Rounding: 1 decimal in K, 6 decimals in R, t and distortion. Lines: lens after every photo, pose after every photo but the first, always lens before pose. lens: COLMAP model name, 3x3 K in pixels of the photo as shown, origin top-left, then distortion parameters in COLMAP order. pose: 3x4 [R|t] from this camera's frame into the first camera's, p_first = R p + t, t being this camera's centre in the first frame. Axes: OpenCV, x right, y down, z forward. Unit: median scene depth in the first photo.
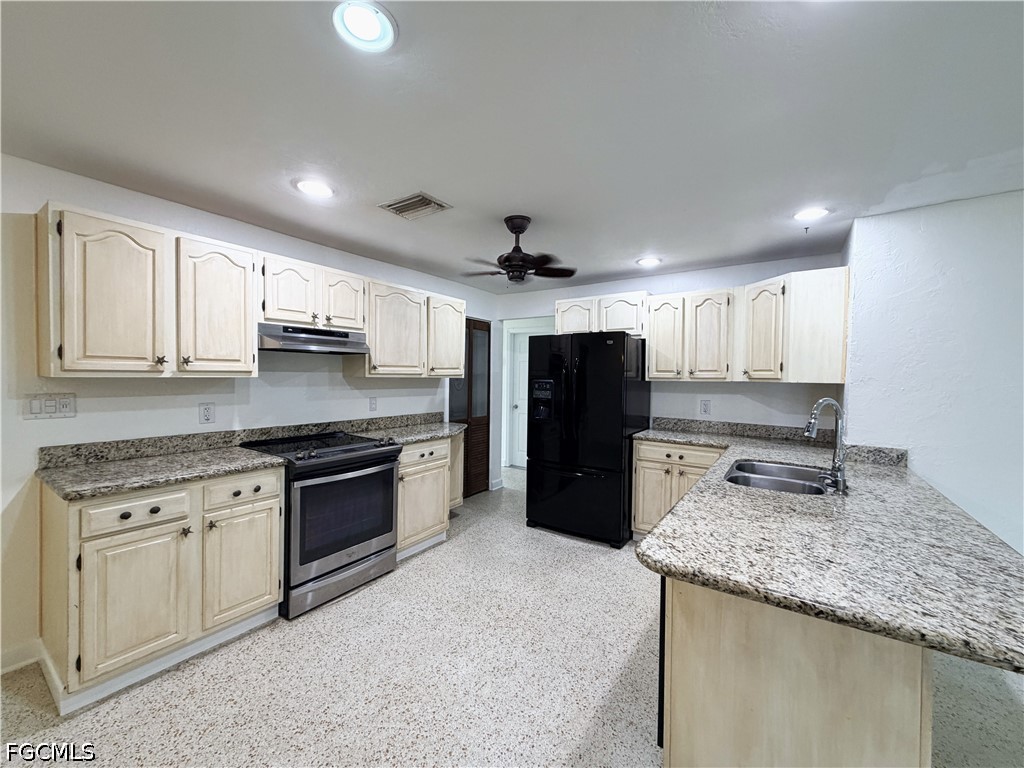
lens RADIAL K [[407.3, 0, 511.3], [0, 407.3, 379.6], [0, 0, 1]] dist [0.000861, 0.000492]
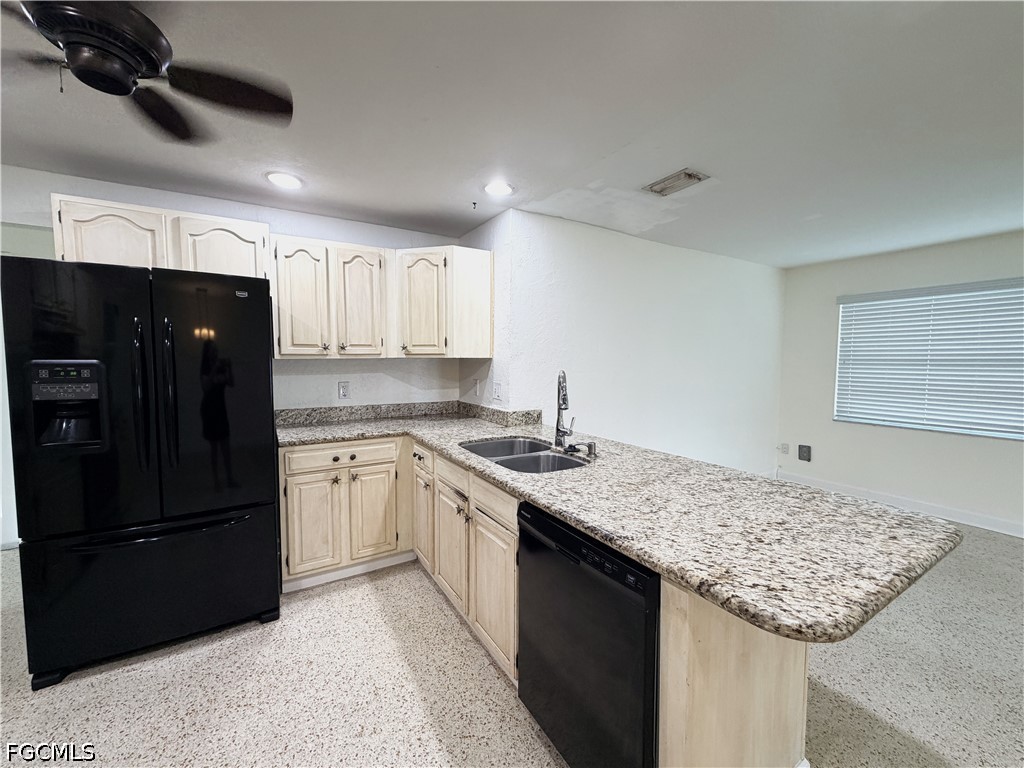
lens RADIAL K [[407.3, 0, 514.1], [0, 407.3, 381.8], [0, 0, 1]] dist [0.000861, 0.000492]
pose [[0.421084, -0.064475, 0.904727, -0.152848], [0.014178, 0.997816, 0.064510, 0.003312], [-0.906911, -0.014337, 0.421079, 0.430210]]
